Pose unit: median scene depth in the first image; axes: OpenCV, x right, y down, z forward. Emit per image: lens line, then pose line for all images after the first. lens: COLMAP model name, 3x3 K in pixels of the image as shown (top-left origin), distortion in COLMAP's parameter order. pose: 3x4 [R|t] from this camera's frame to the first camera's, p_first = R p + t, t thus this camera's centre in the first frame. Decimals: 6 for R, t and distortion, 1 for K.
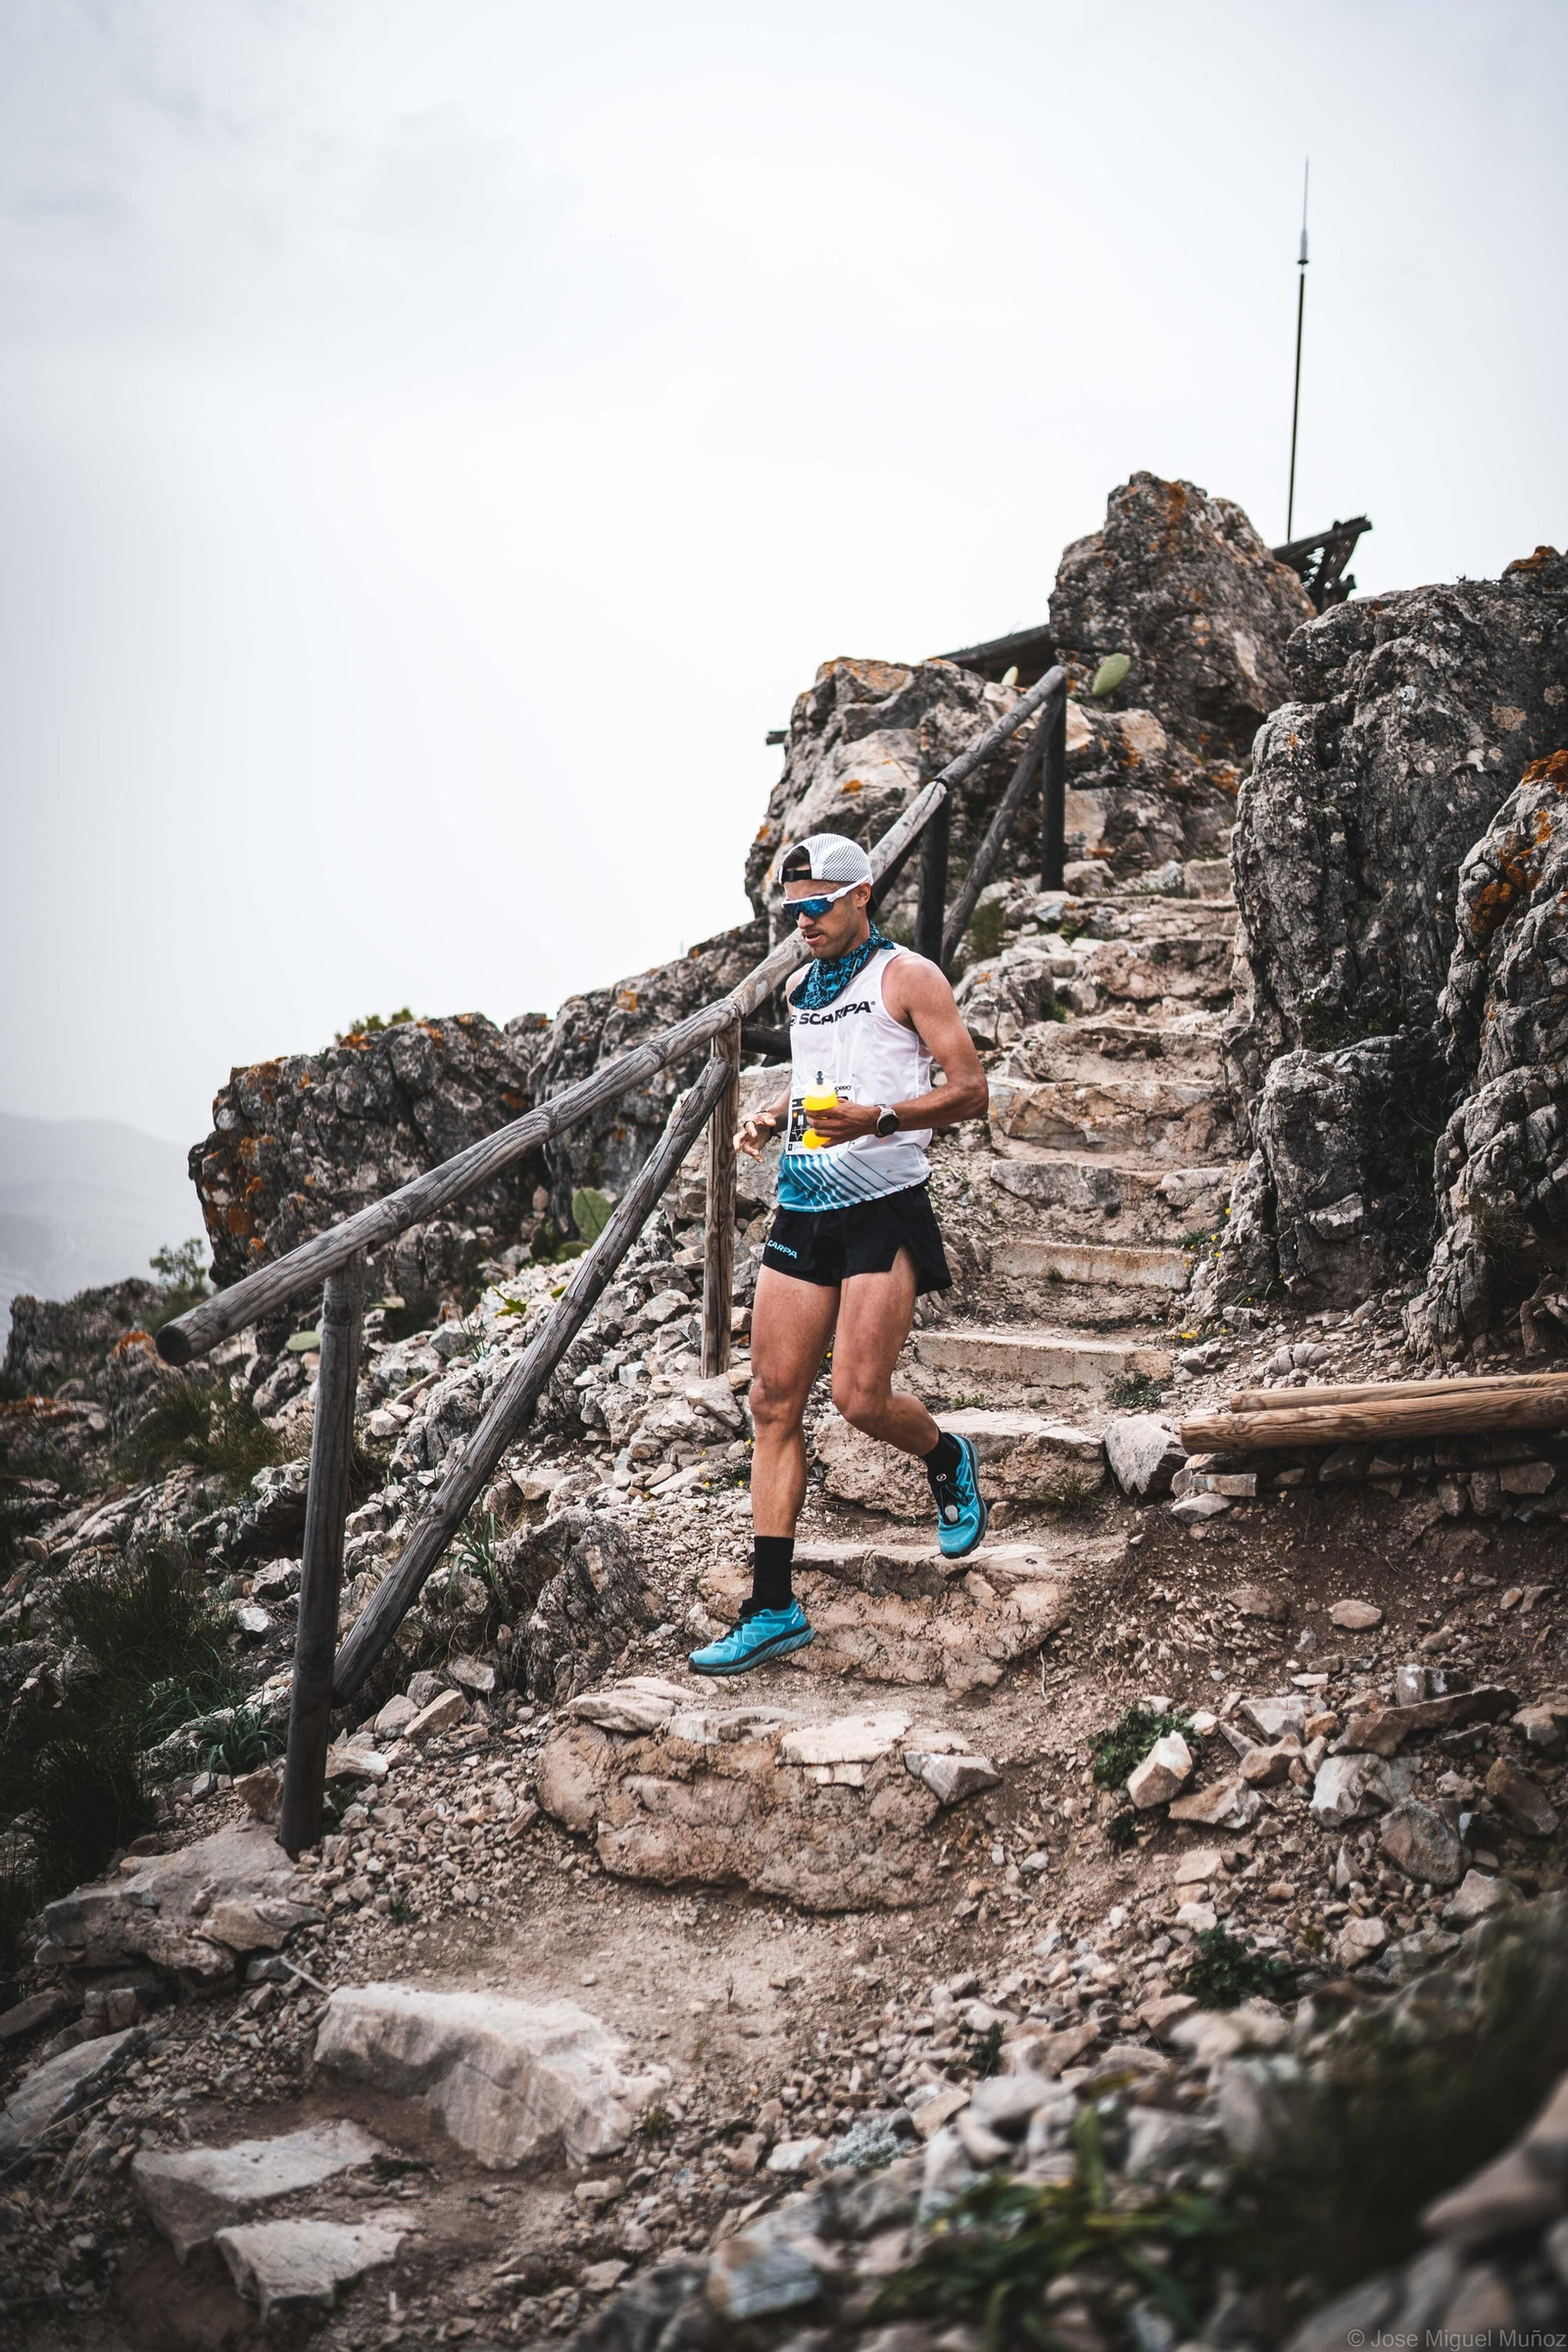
lens RADIAL K [[2254.0, 0, 769.9], [0, 2254.0, 1195.3], [0, 0, 1]] dist [-0.037451, 0.000000]
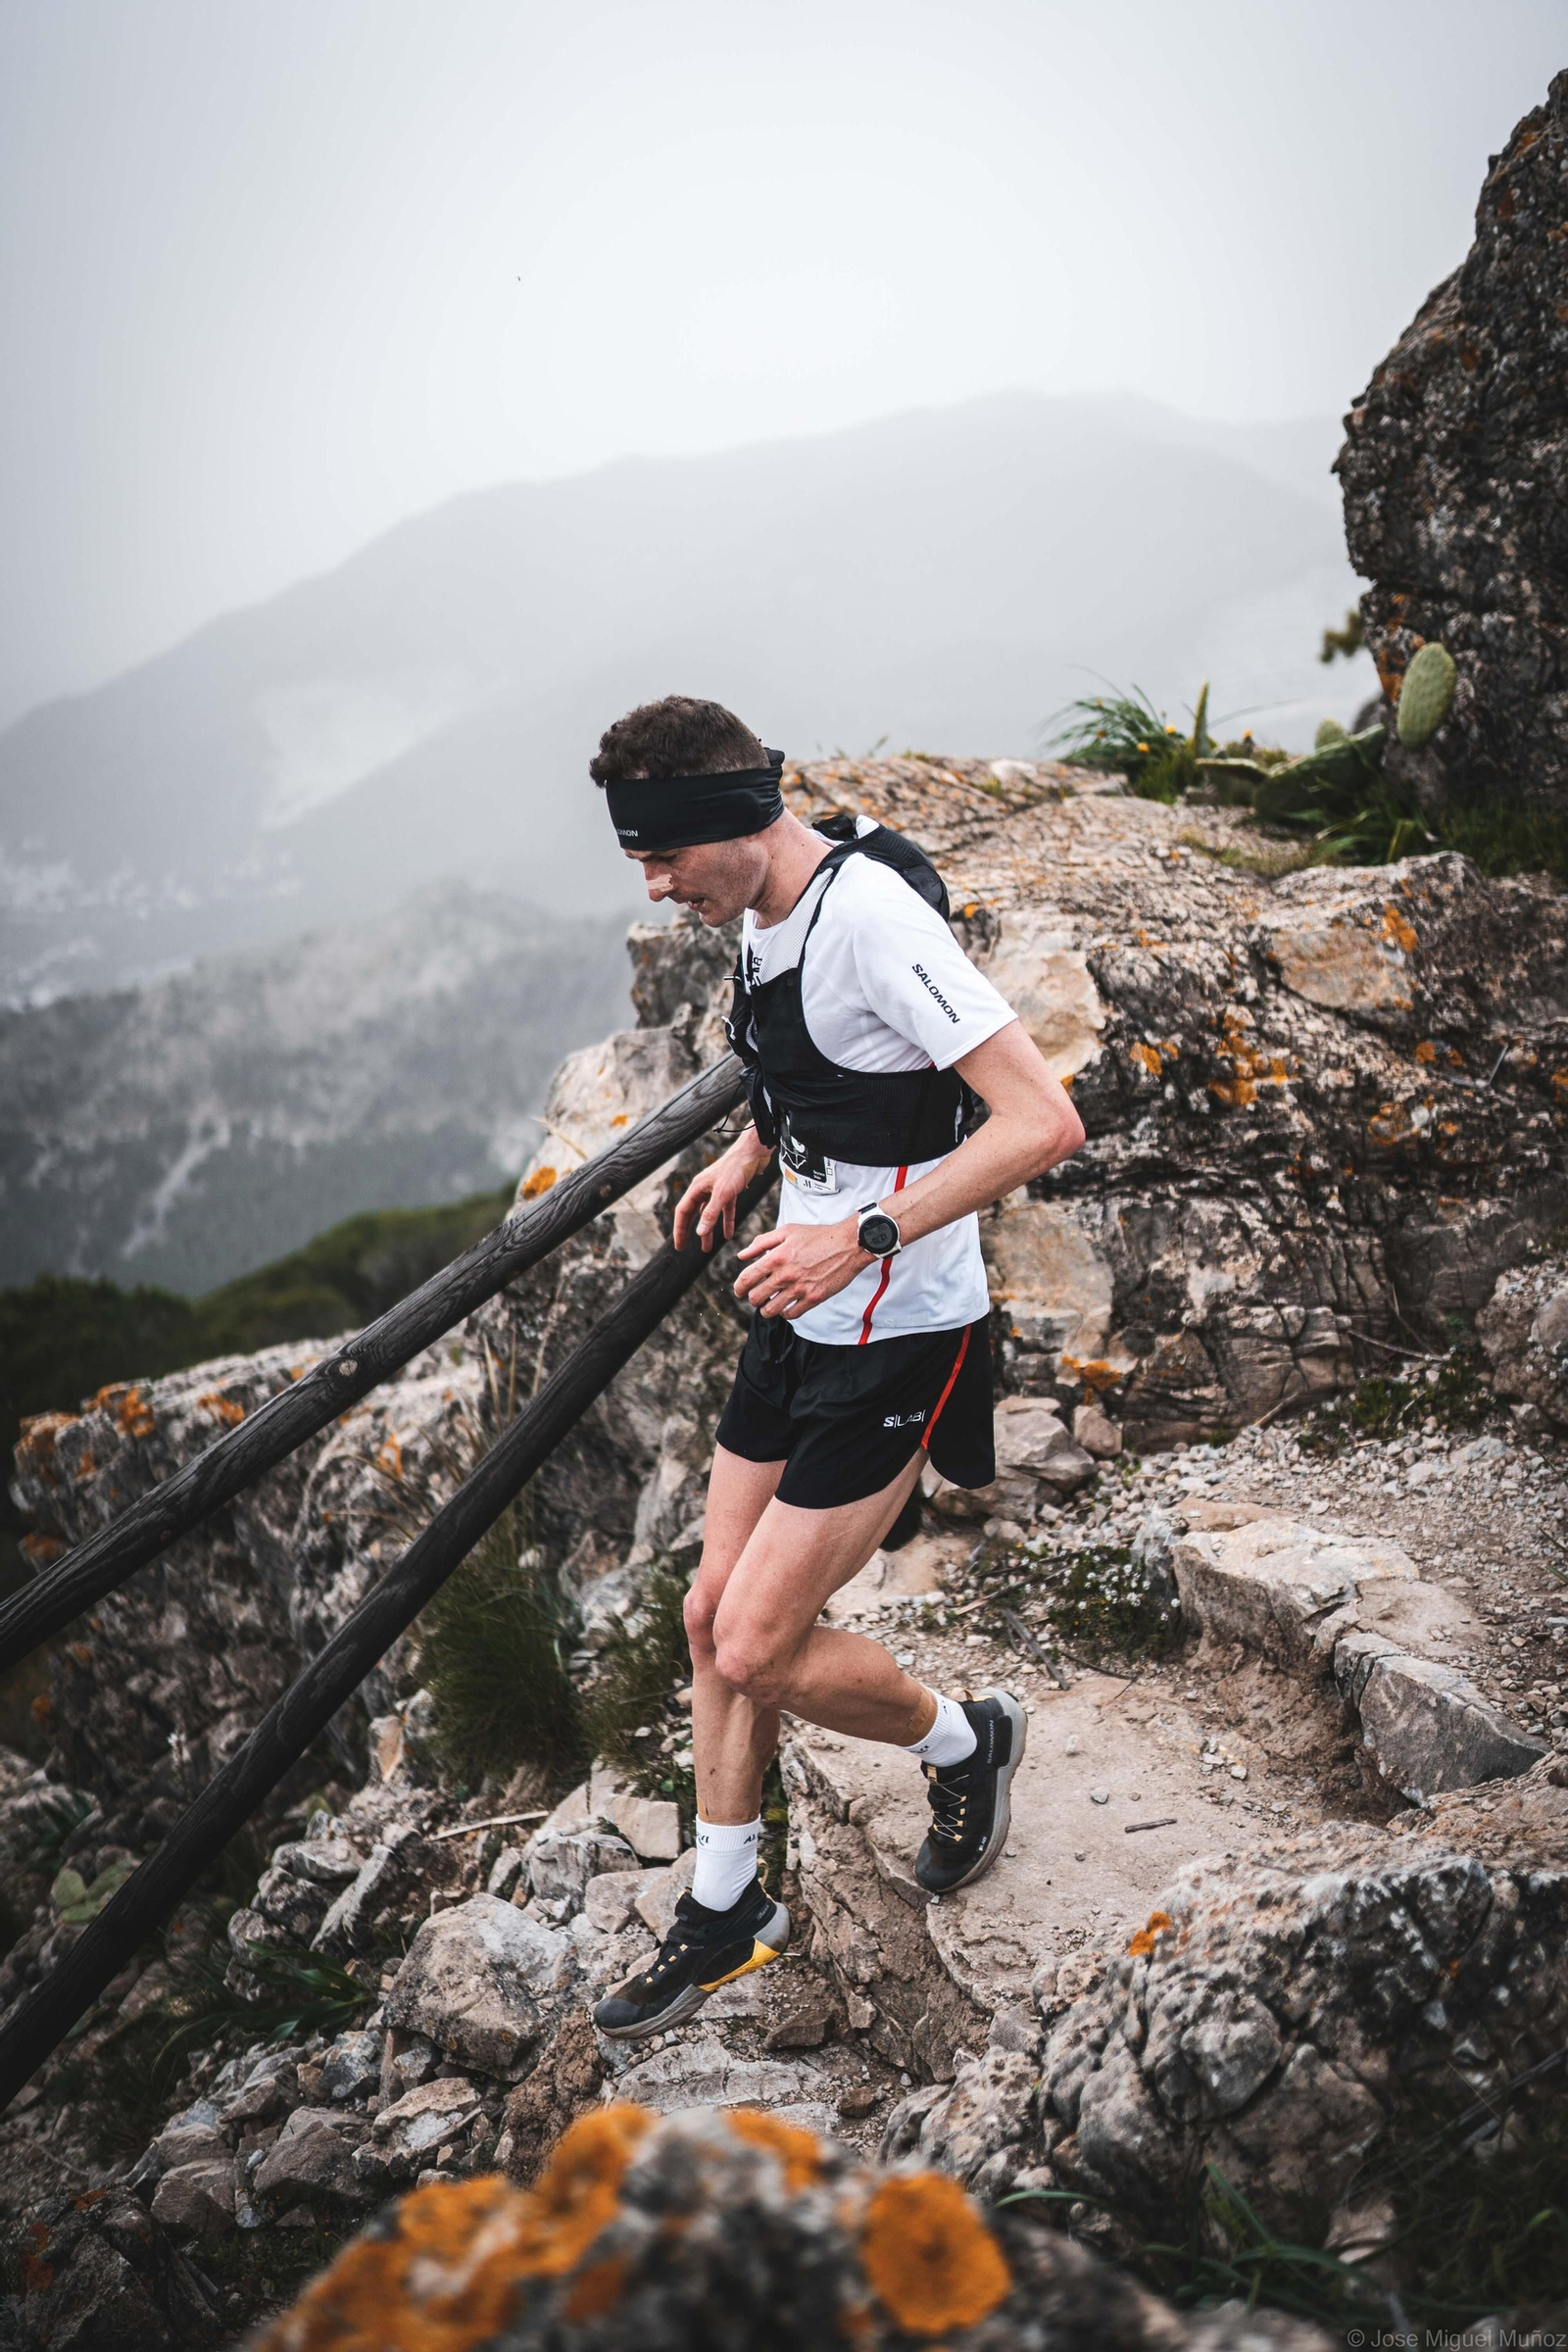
lens RADIAL K [[2254.0, 0, 758.9], [0, 2254.0, 1186.7], [0, 0, 1]] dist [-0.037451, 0.000000]
pose [[0.808865, 0.085203, -0.581788, 0.512481], [0.083360, 0.962835, 0.256903, -0.457110], [0.582055, -0.256298, 0.771701, 1.086212]]
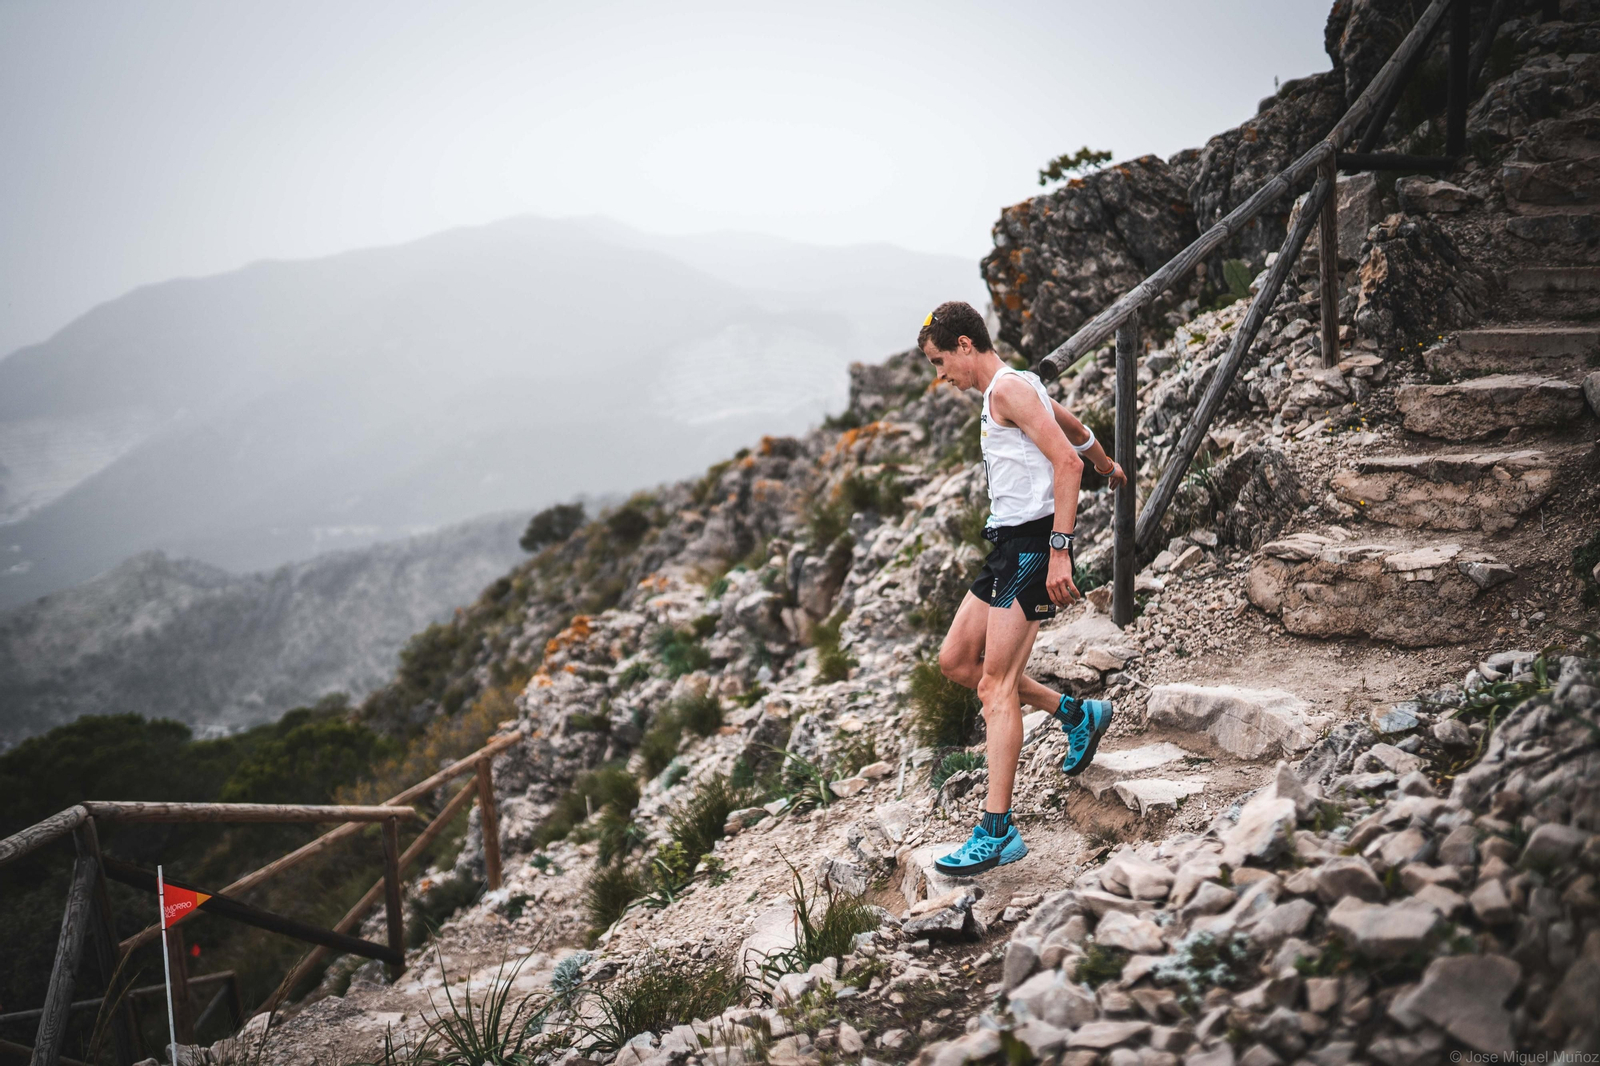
lens RADIAL K [[1533.4, 0, 777.3], [0, 1533.4, 528.1], [0, 0, 1]] dist [-0.037451, 0.000000]
pose [[0.932754, -0.045800, -0.357593, -0.007646], [0.103629, 0.984098, 0.144266, -0.008856], [0.345299, -0.171622, 0.922667, -0.206332]]
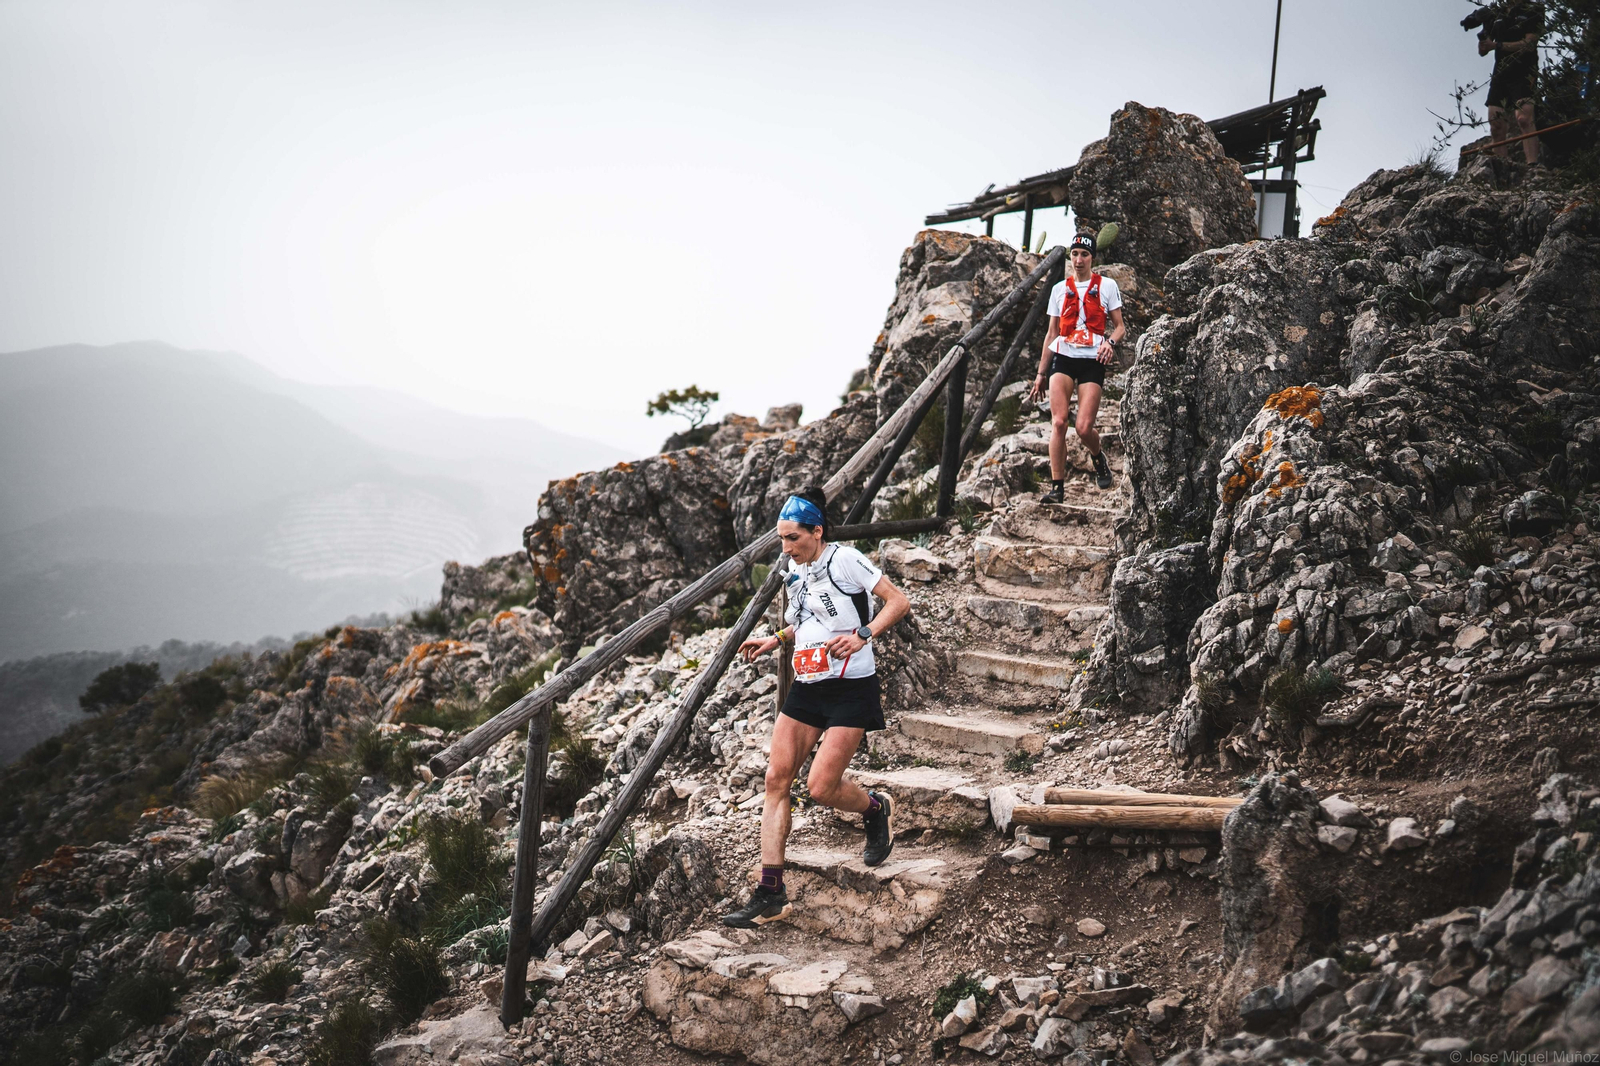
lens RADIAL K [[1533.4, 0, 801.1], [0, 1533.4, 534.4], [0, 0, 1]] dist [-0.037451, 0.000000]
pose [[0.994196, 0.024755, -0.104693, 0.100541], [-0.020651, 0.998982, 0.040107, -0.112132], [0.105579, -0.037712, 0.993696, -0.144389]]
